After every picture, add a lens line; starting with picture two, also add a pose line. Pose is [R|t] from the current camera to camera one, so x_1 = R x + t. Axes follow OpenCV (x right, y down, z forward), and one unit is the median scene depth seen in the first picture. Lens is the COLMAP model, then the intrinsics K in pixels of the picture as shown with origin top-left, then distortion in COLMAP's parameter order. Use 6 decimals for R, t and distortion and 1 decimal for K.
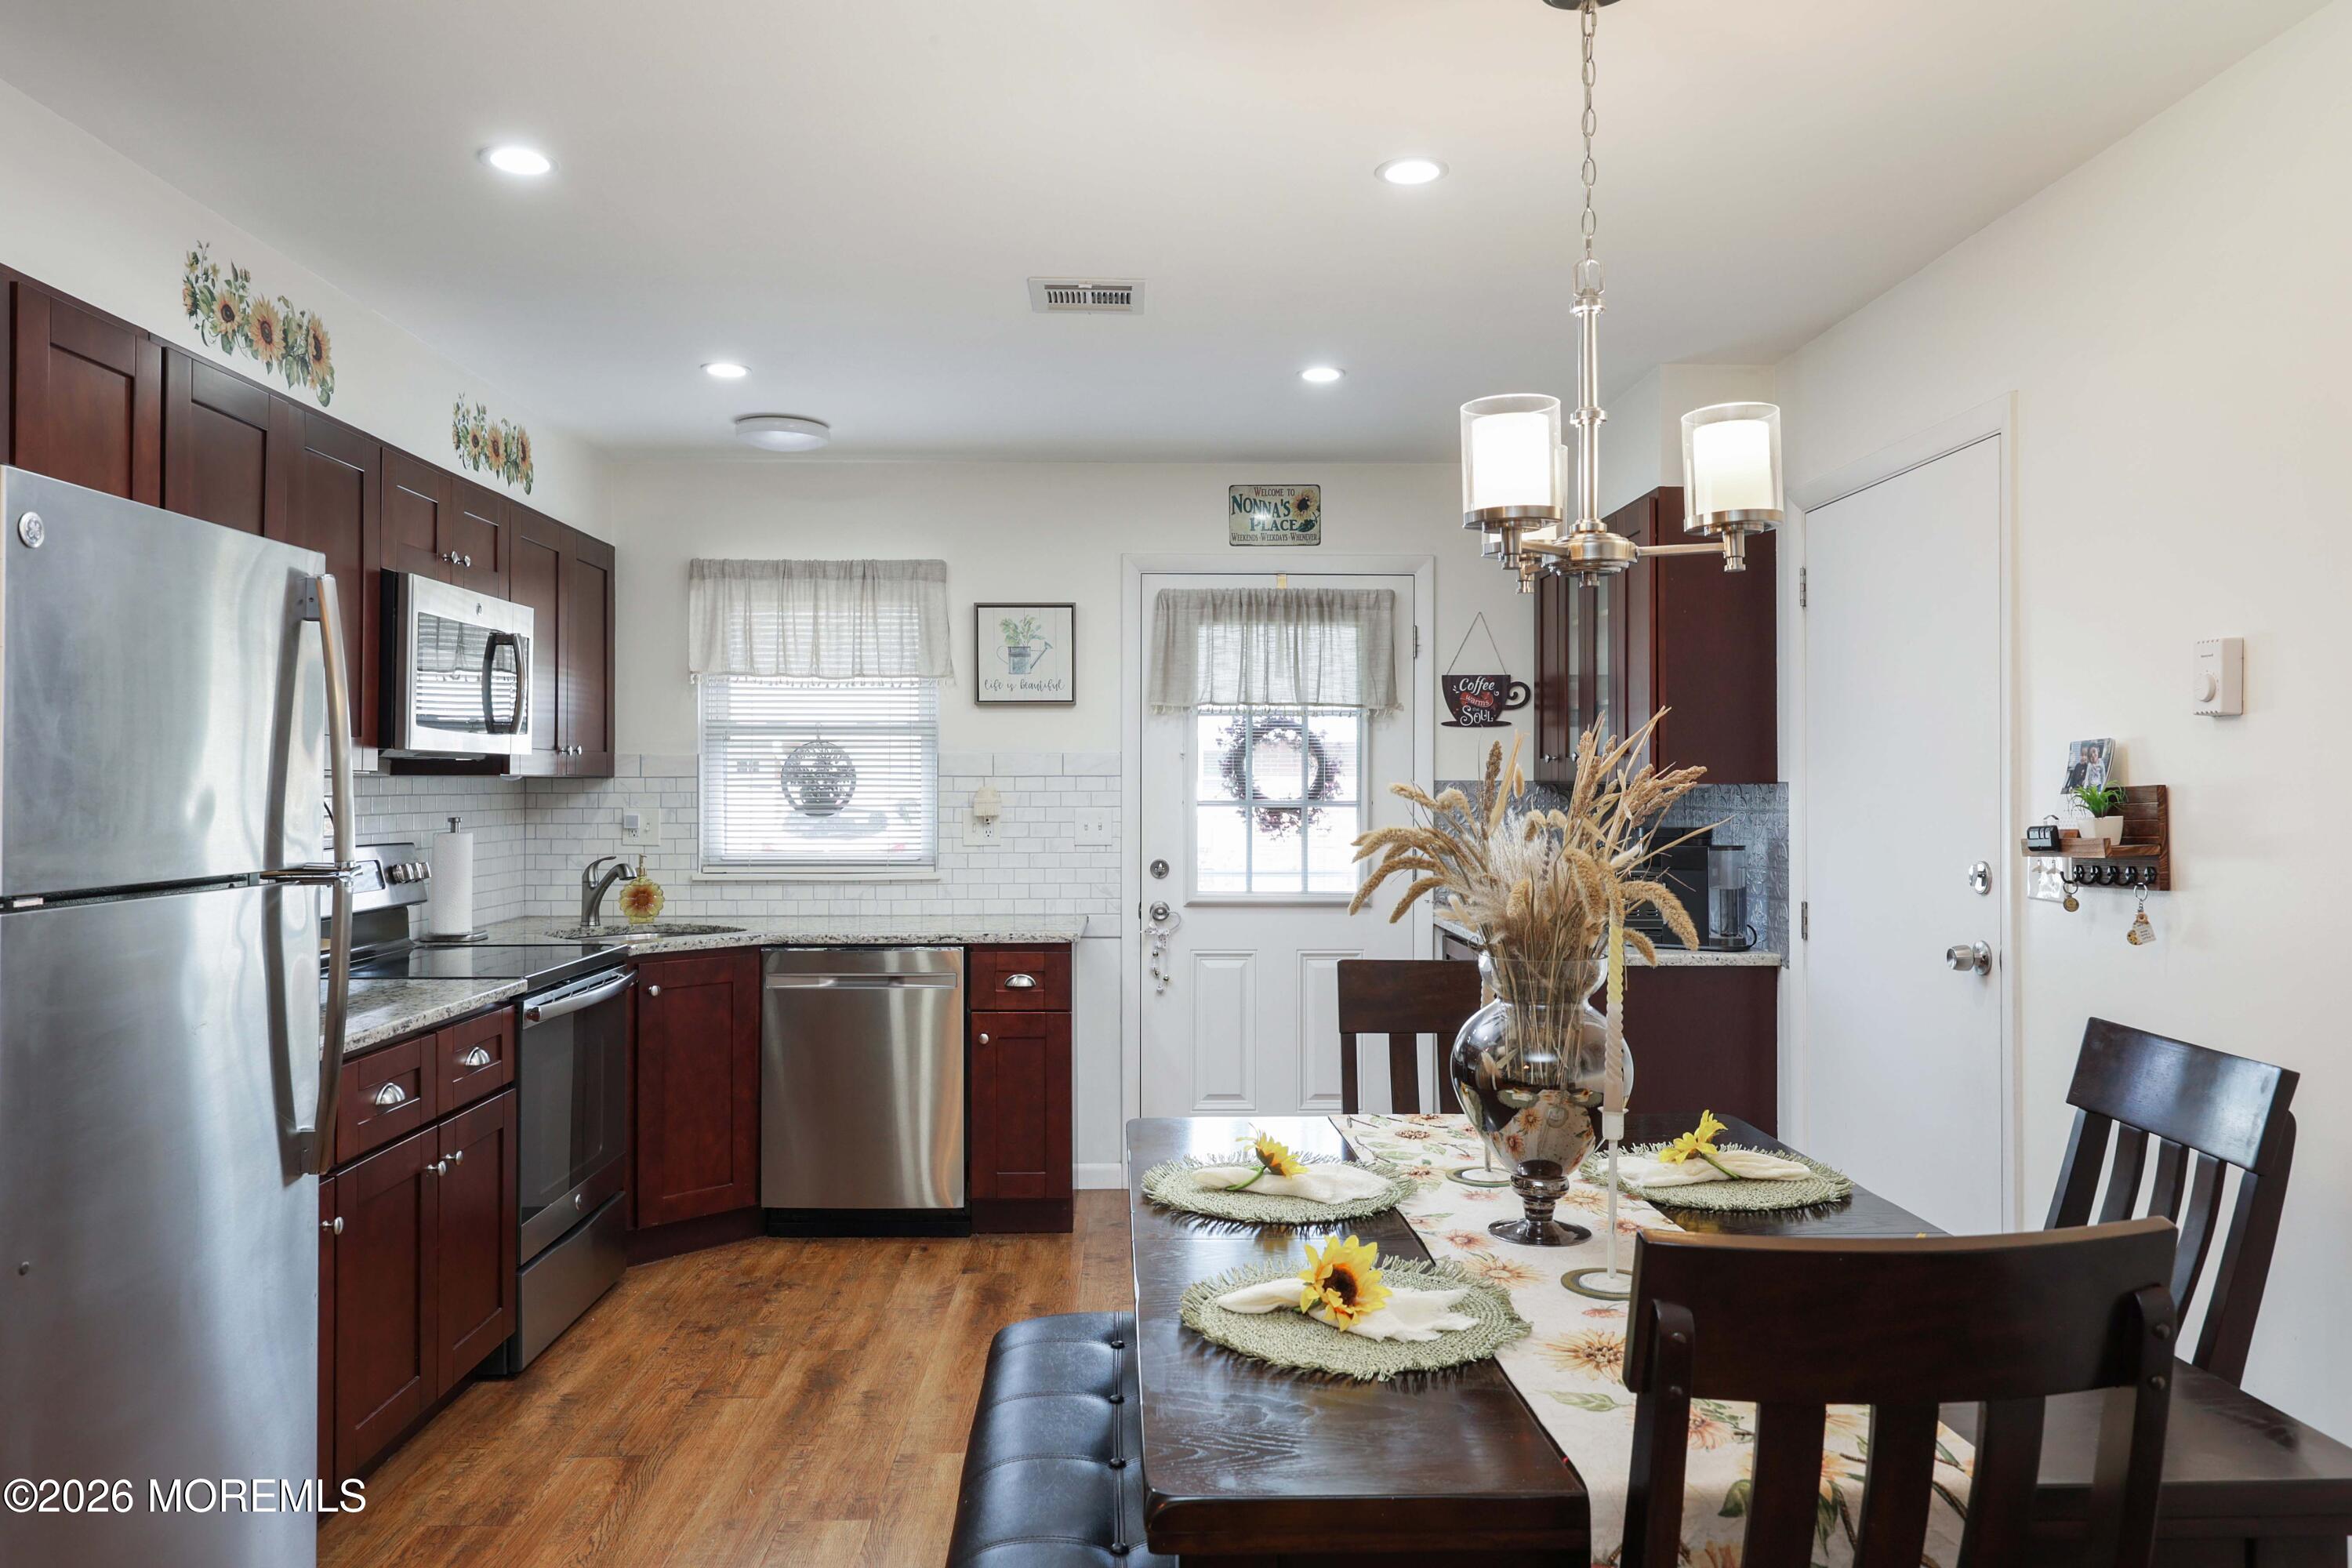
lens RADIAL K [[1651.9, 0, 1172.9], [0, 1651.9, 777.3], [0, 0, 1]] dist [0.001292, -0.001208]
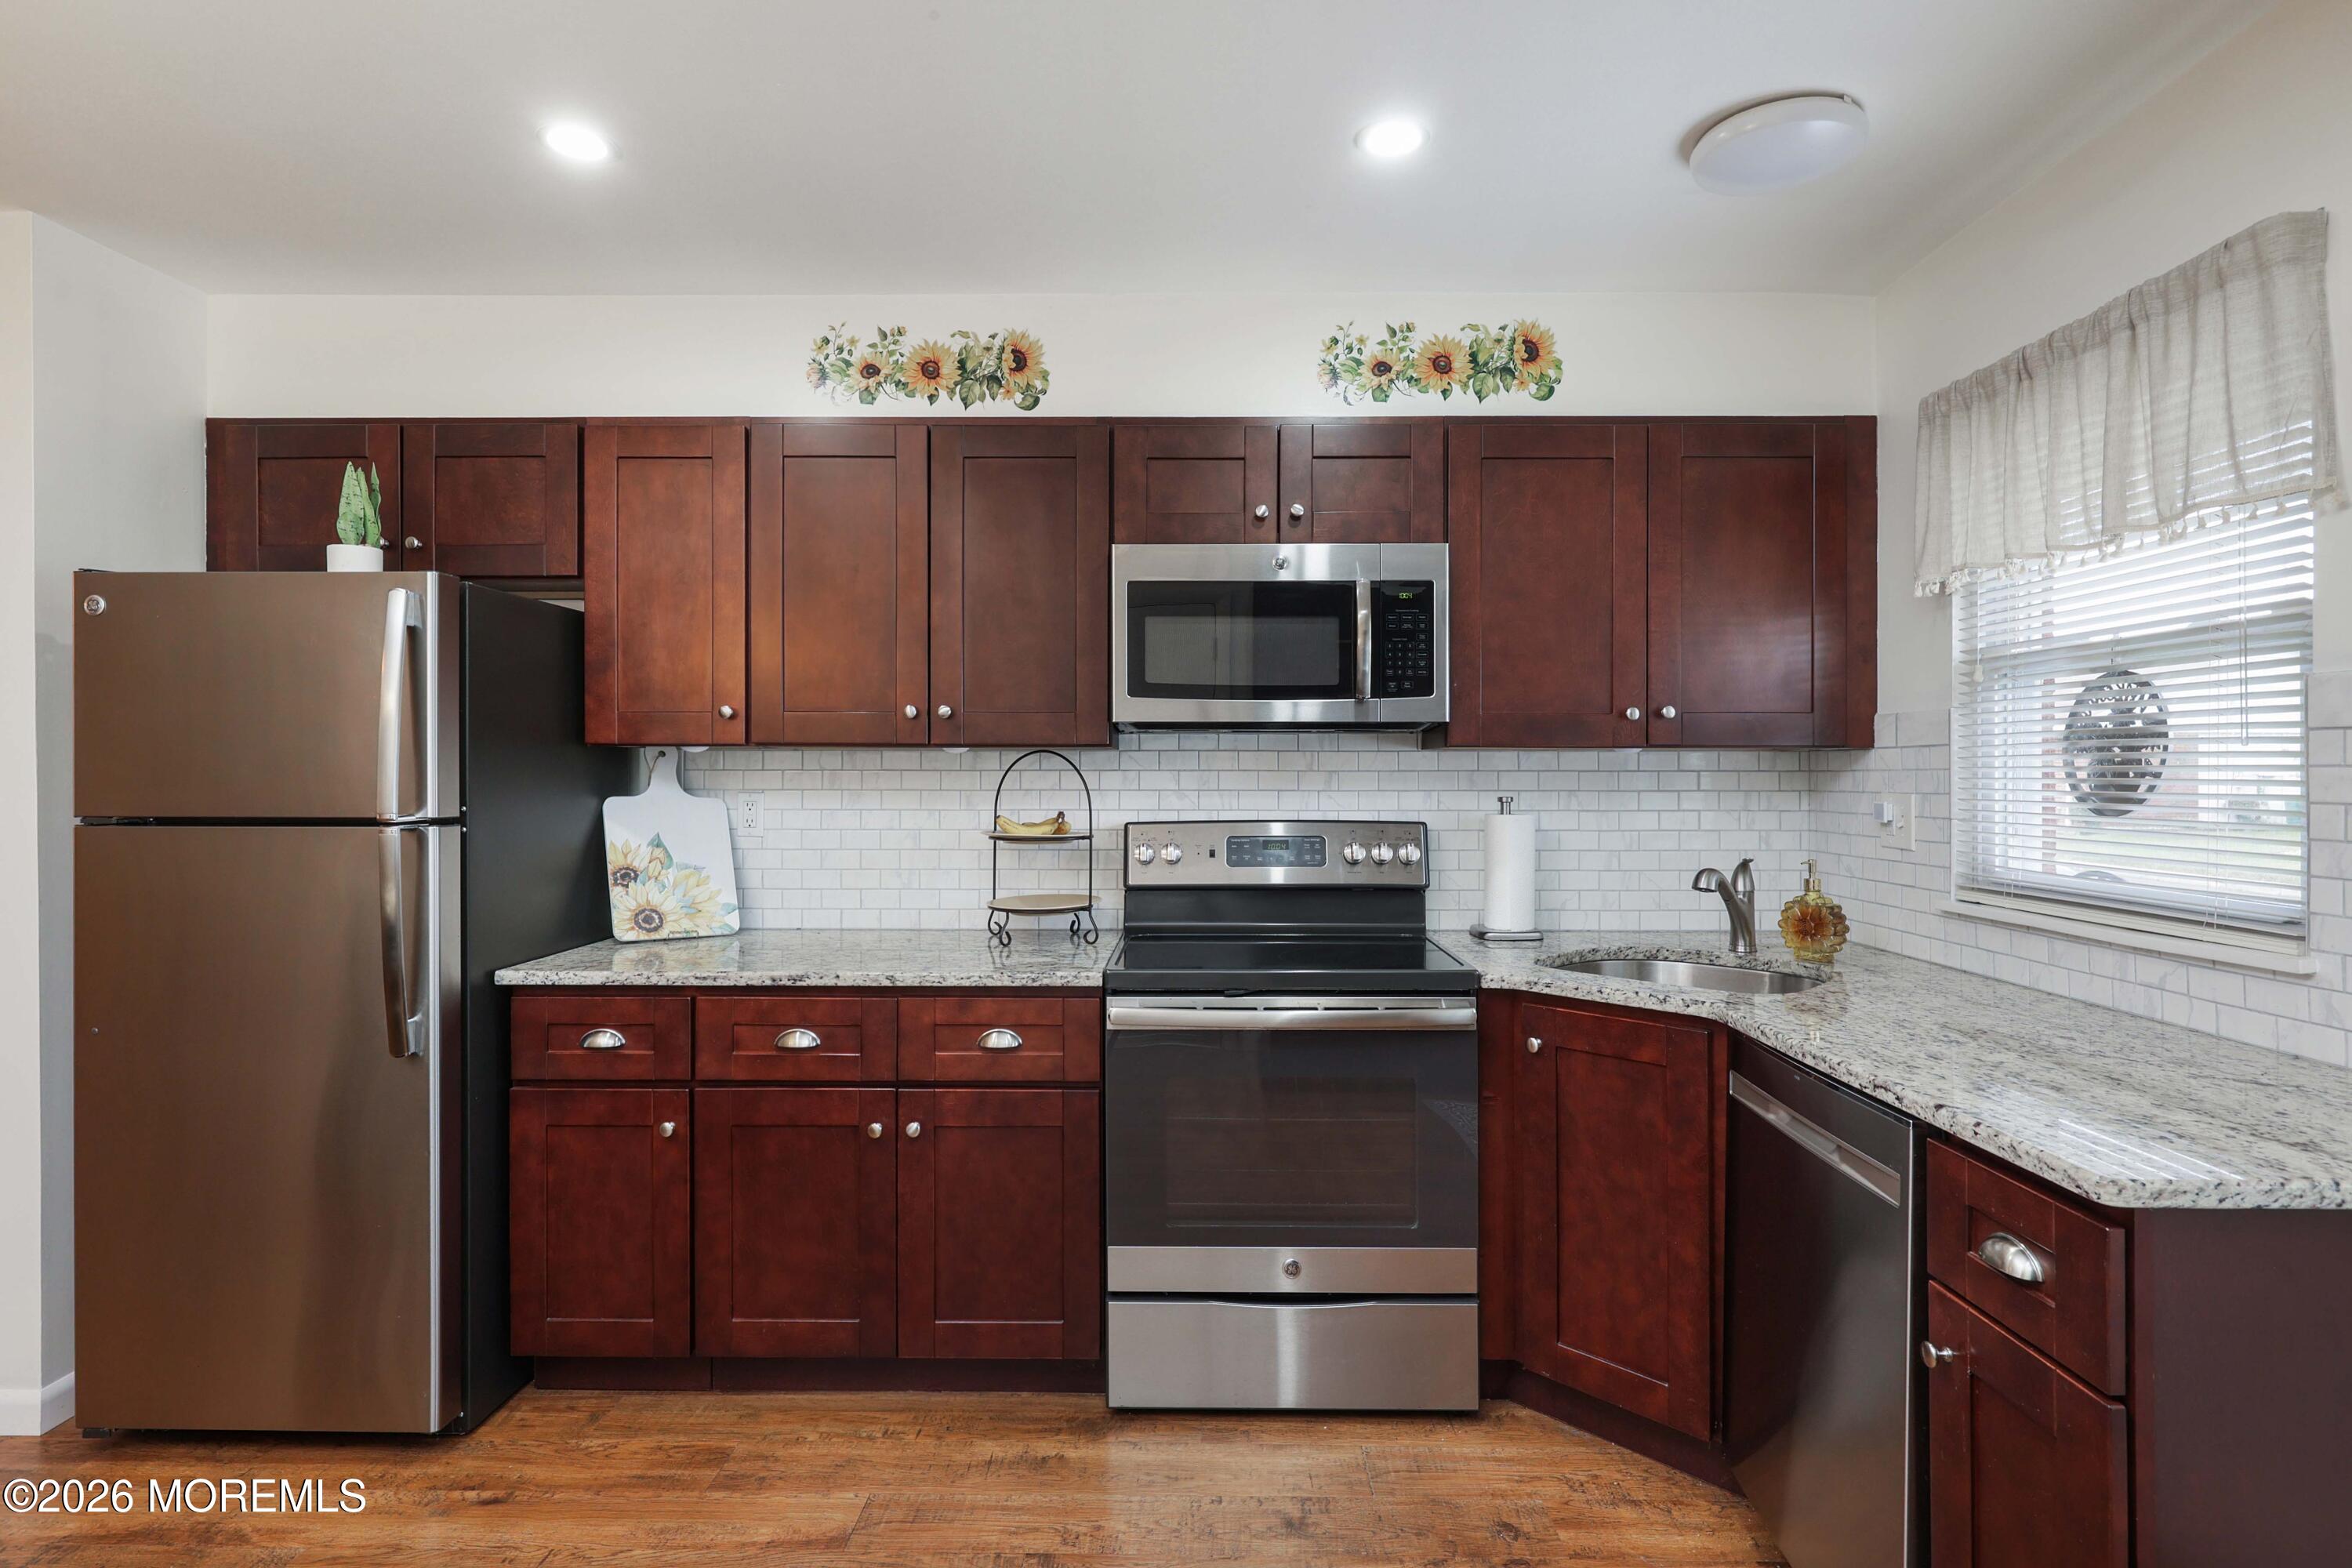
lens RADIAL K [[1175.5, 0, 1170.8], [0, 1175.5, 776.0], [0, 0, 1]] dist [0.000742, -0.000793]
pose [[-0.035135, 0.001397, -0.999382, 0.186708], [0.003157, 0.999994, 0.001286, 0.011369], [0.999378, -0.003110, -0.035139, 0.813547]]
